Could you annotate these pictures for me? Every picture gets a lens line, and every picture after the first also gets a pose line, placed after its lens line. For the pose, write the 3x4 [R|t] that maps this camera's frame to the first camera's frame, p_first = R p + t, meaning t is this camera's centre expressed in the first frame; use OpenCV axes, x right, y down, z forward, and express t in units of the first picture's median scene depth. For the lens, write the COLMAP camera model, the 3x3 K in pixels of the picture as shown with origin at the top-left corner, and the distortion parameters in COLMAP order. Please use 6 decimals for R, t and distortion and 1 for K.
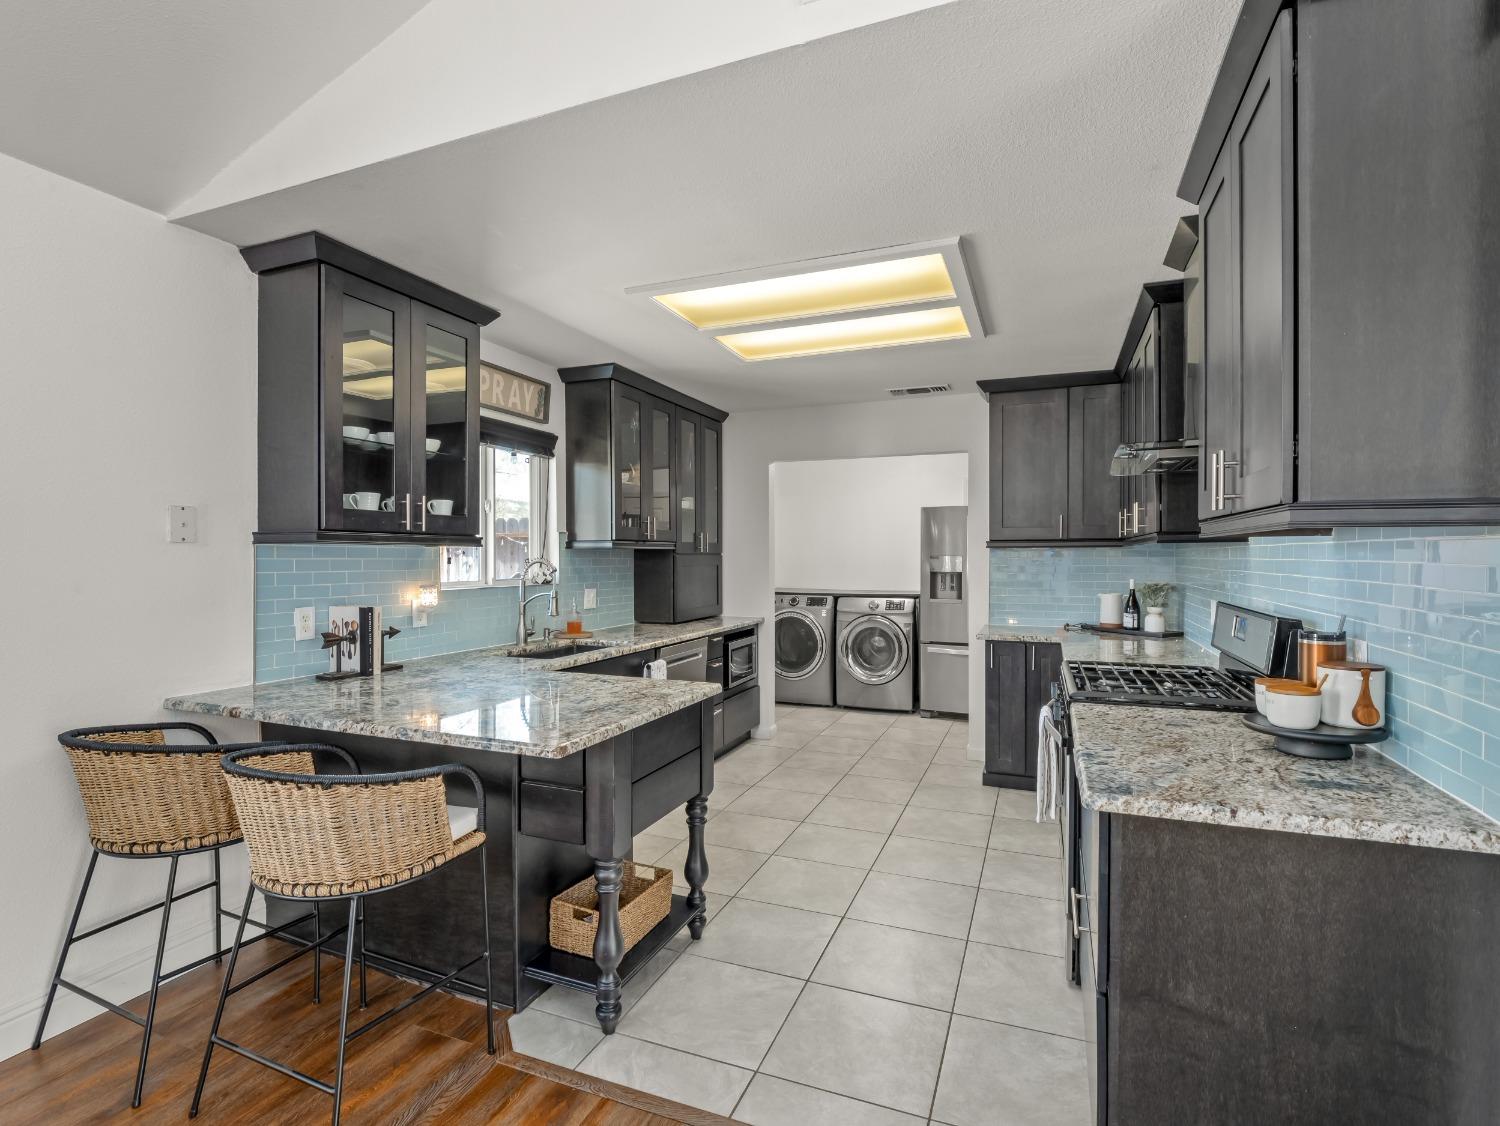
lens RADIAL K [[746.1, 0, 751.3], [0, 746.1, 556.3], [0, 0, 1]] dist [-0.011534, 0.000301]
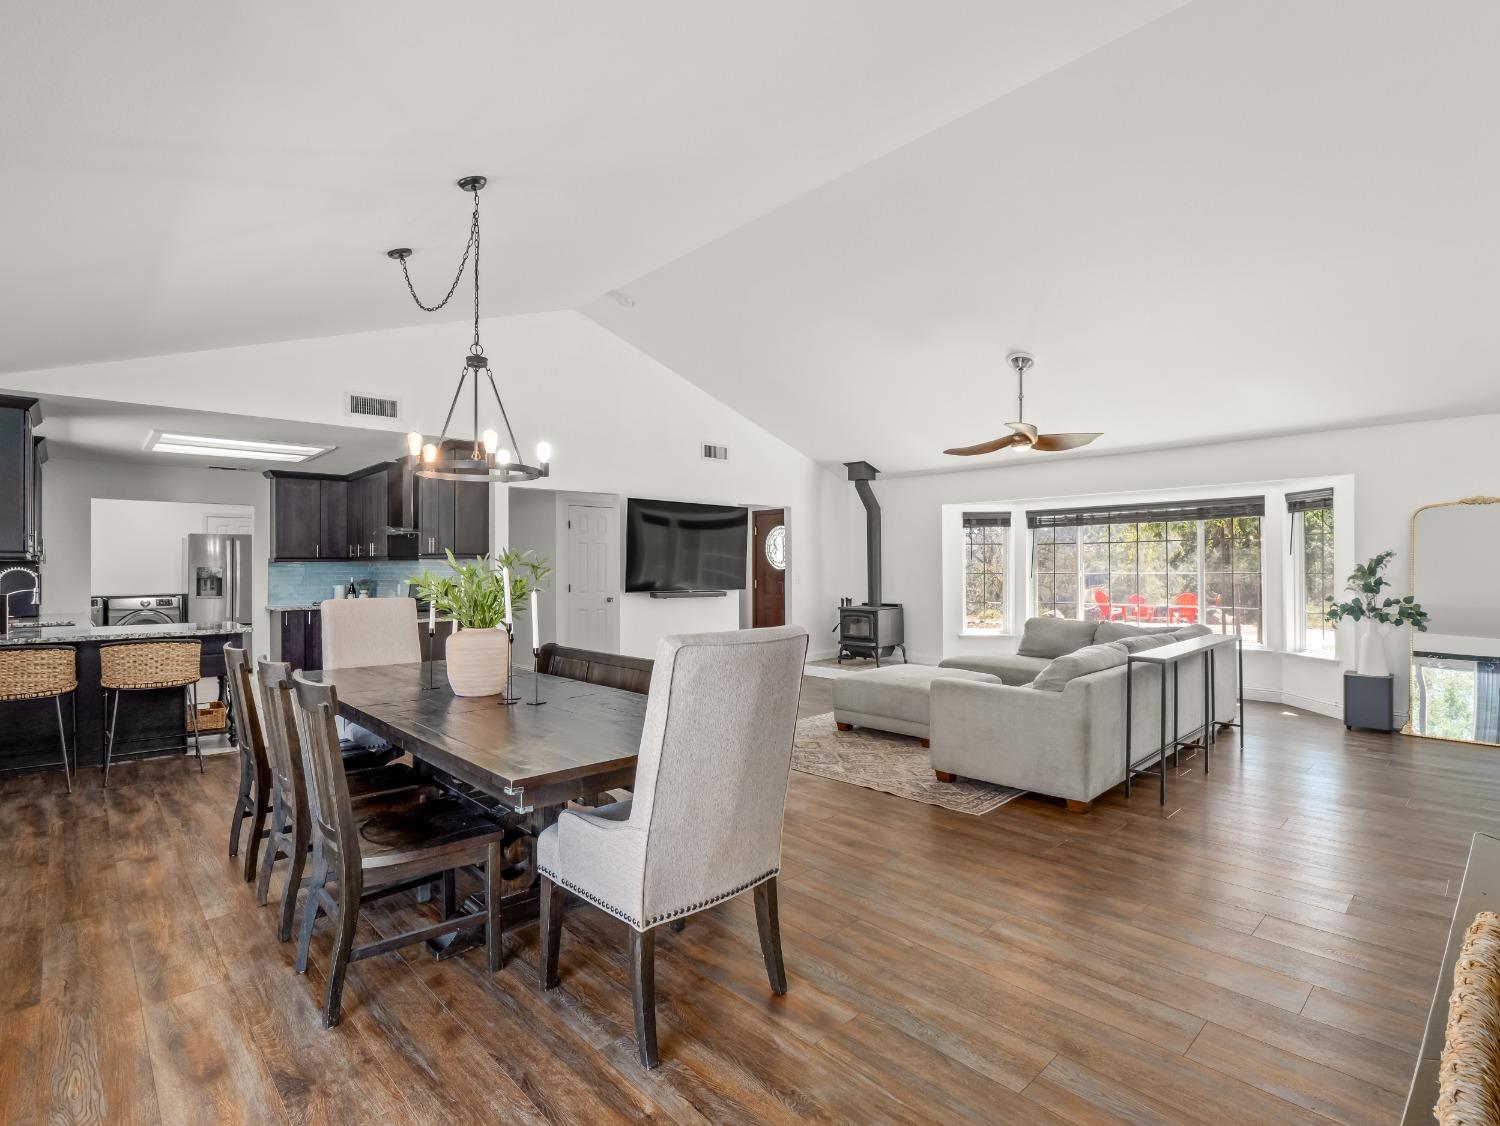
lens RADIAL K [[741.2, 0, 750.0], [0, 741.2, 563.0], [0, 0, 1]] dist [-0.014288, -0.000847]
pose [[0.422246, 0.001590, 0.906480, -0.840531], [0.006630, 0.999966, -0.004842, 0.008154], [-0.906457, 0.008054, 0.422221, -0.824179]]
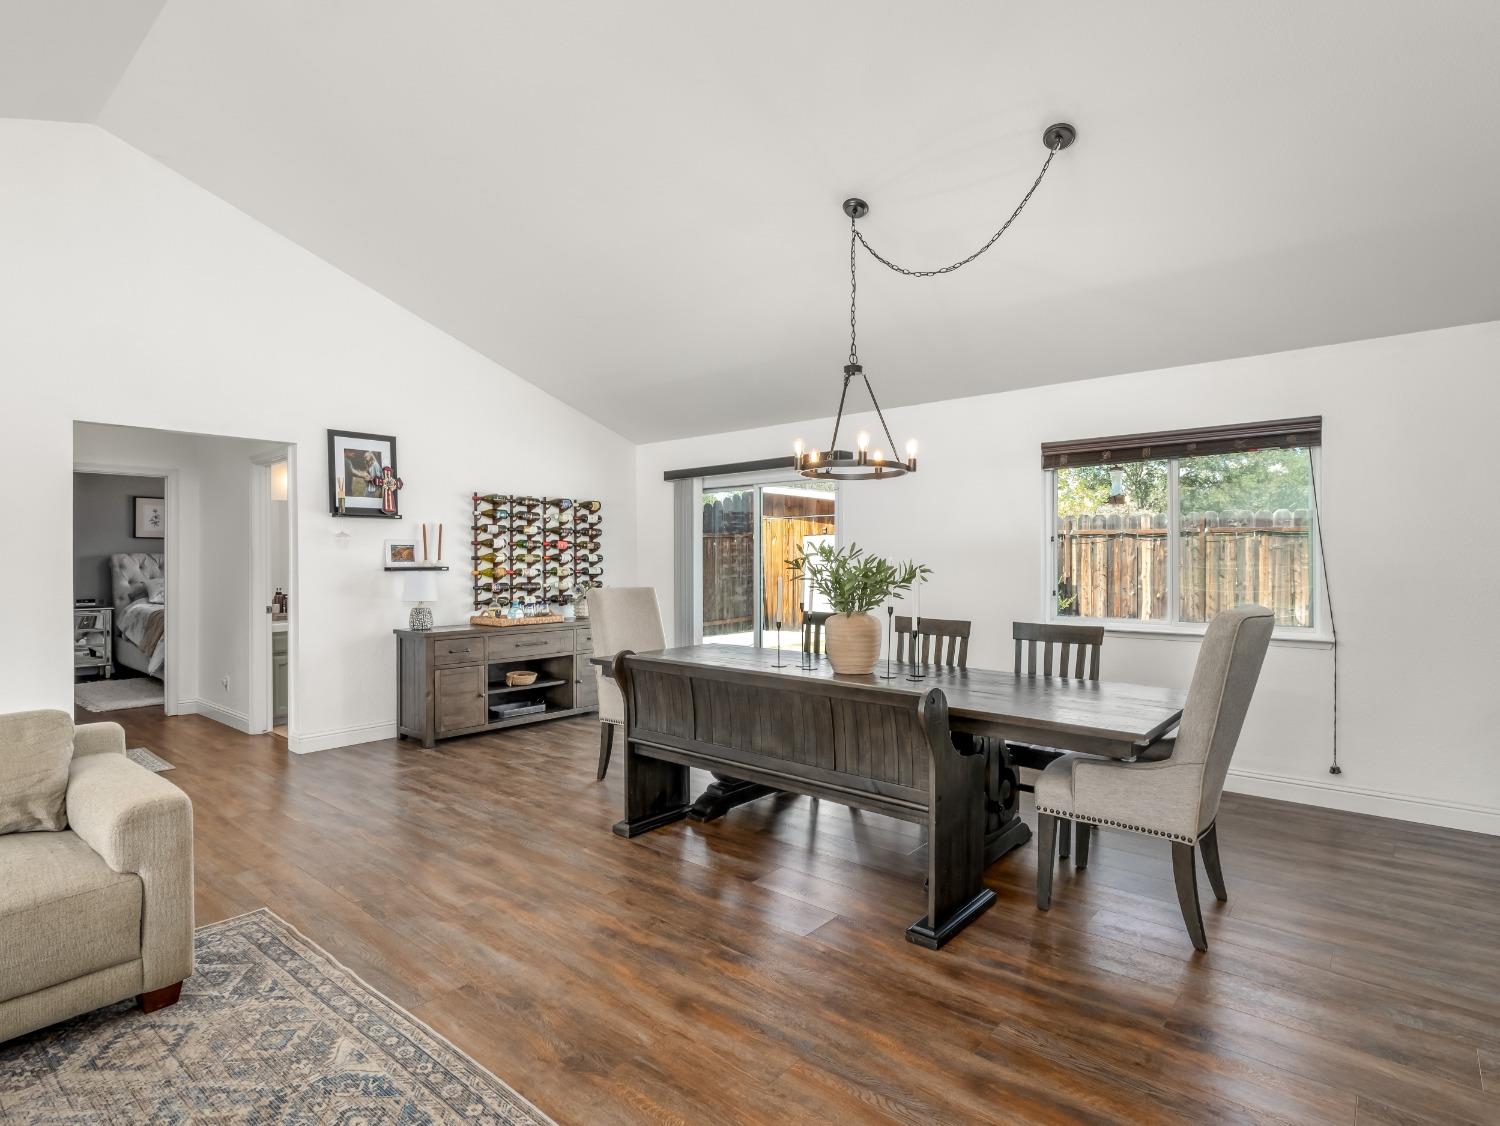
lens RADIAL K [[775.0, 0, 749.9], [0, 775.0, 566.6], [0, 0, 1]] dist [-0.004981, -0.000263]
pose [[-0.315818, 0.004795, -0.948808, 0.549693], [0.001322, 0.999988, 0.004614, 0.013075], [0.948819, 0.000203, -0.315820, -0.107350]]
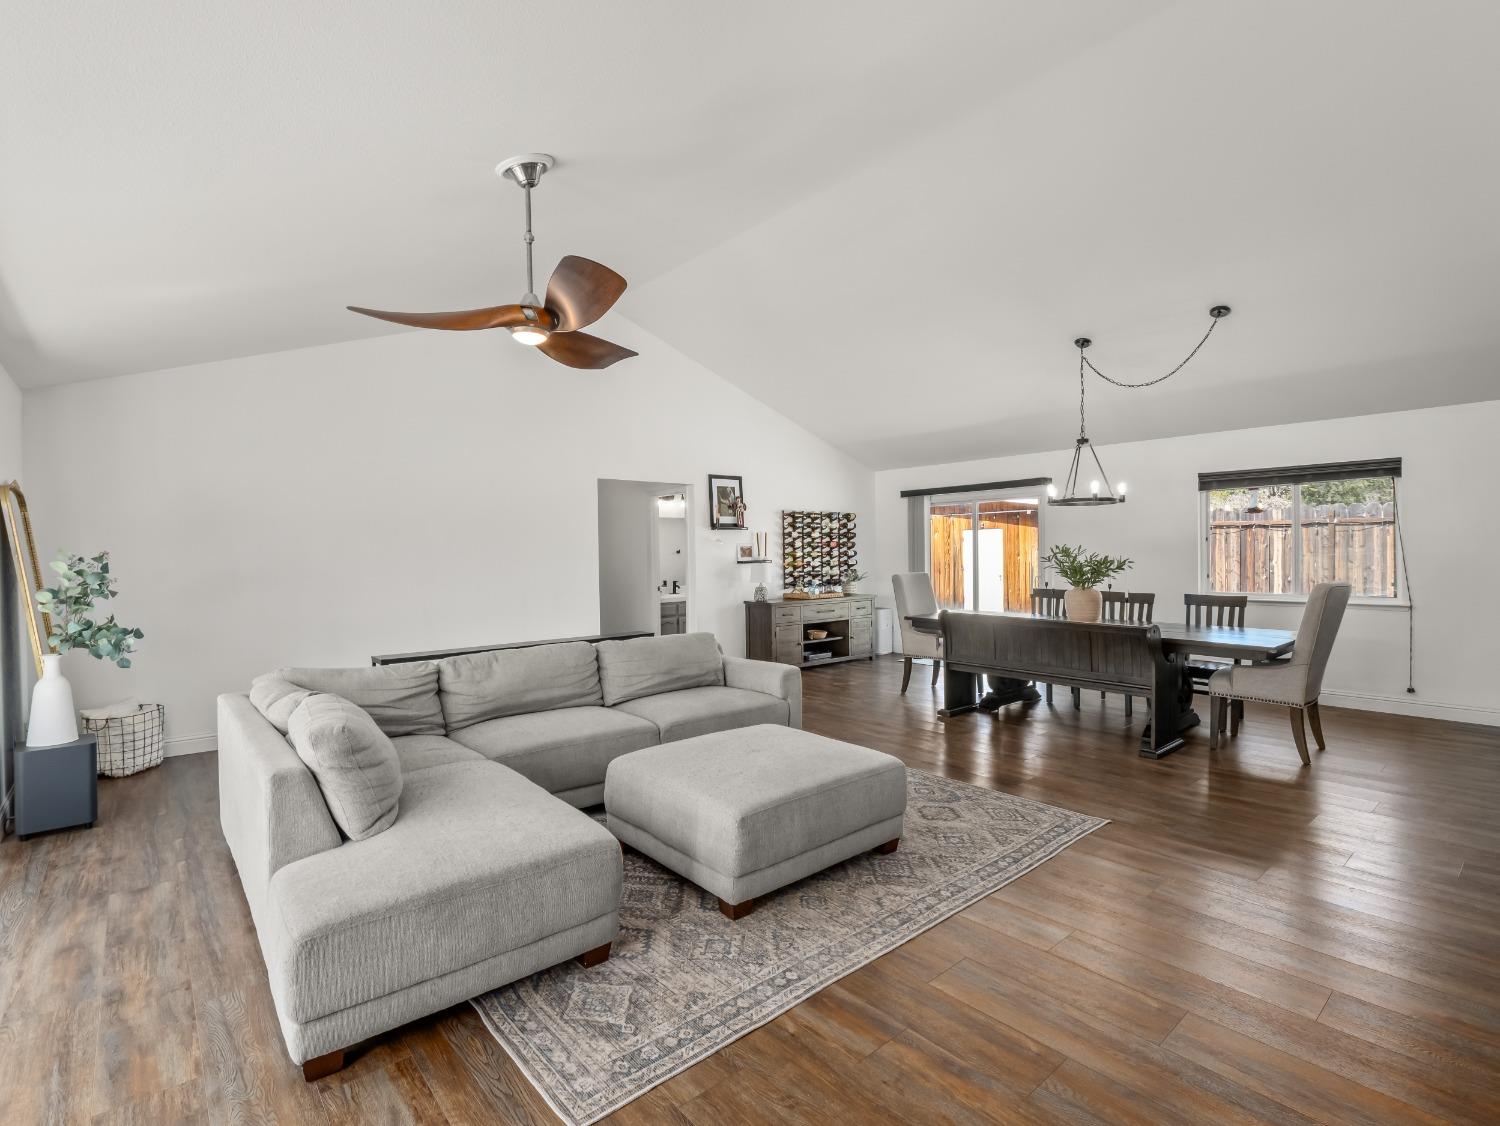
lens RADIAL K [[721.4, 0, 750.0], [0, 721.4, 563.0], [0, 0, 1]] dist [-0.016547, -0.000845]
pose [[-0.466139, 0.018282, -0.884523, 1.144399], [0.011404, 0.999828, 0.014656, -0.003225], [0.884638, -0.003256, -0.466267, -0.194105]]
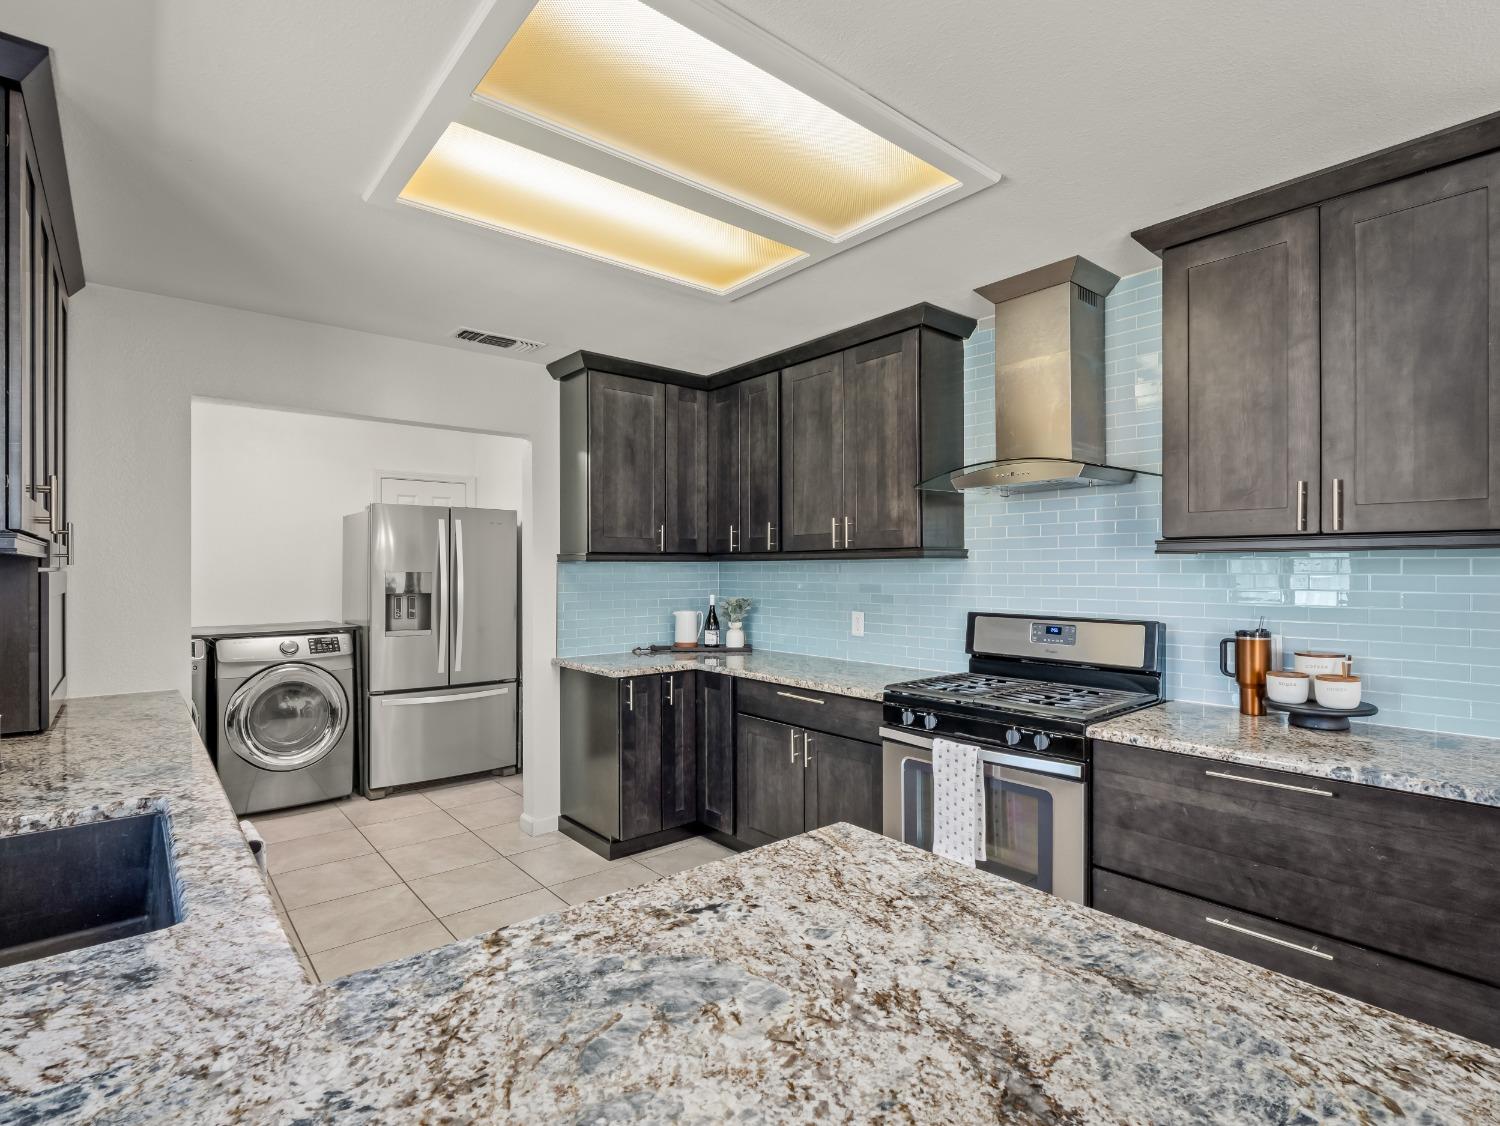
lens RADIAL K [[750.6, 0, 750.0], [0, 750.6, 563.0], [0, 0, 1]] dist [-0.015595, 0.000522]
pose [[0.472547, 0.005391, 0.881289, -0.314368], [0.004049, 0.999957, -0.008288, -0.002273], [-0.881296, 0.007485, 0.472505, 0.480394]]
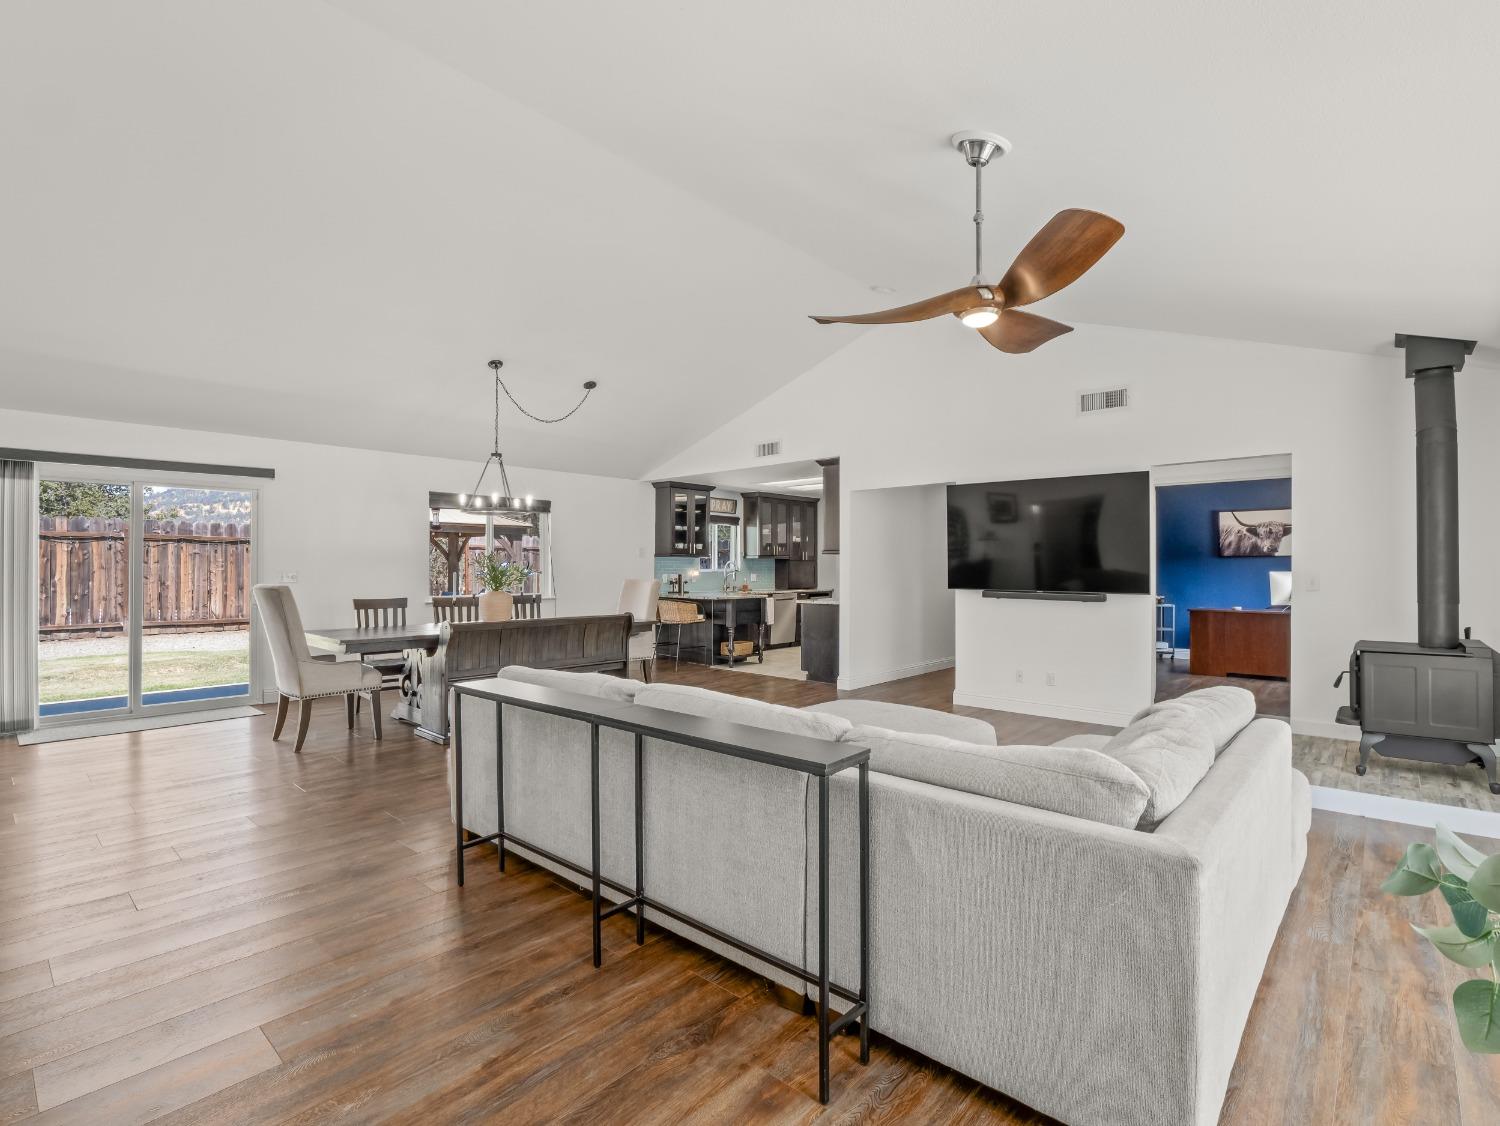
lens RADIAL K [[721.4, 0, 750.0], [0, 721.4, 563.0], [0, 0, 1]] dist [-0.016547, -0.000845]
pose [[0.937821, -0.001216, -0.347118, 0.661357], [-0.000657, 0.999986, -0.005278, 0.019732], [0.347120, 0.005178, 0.937807, -1.407676]]
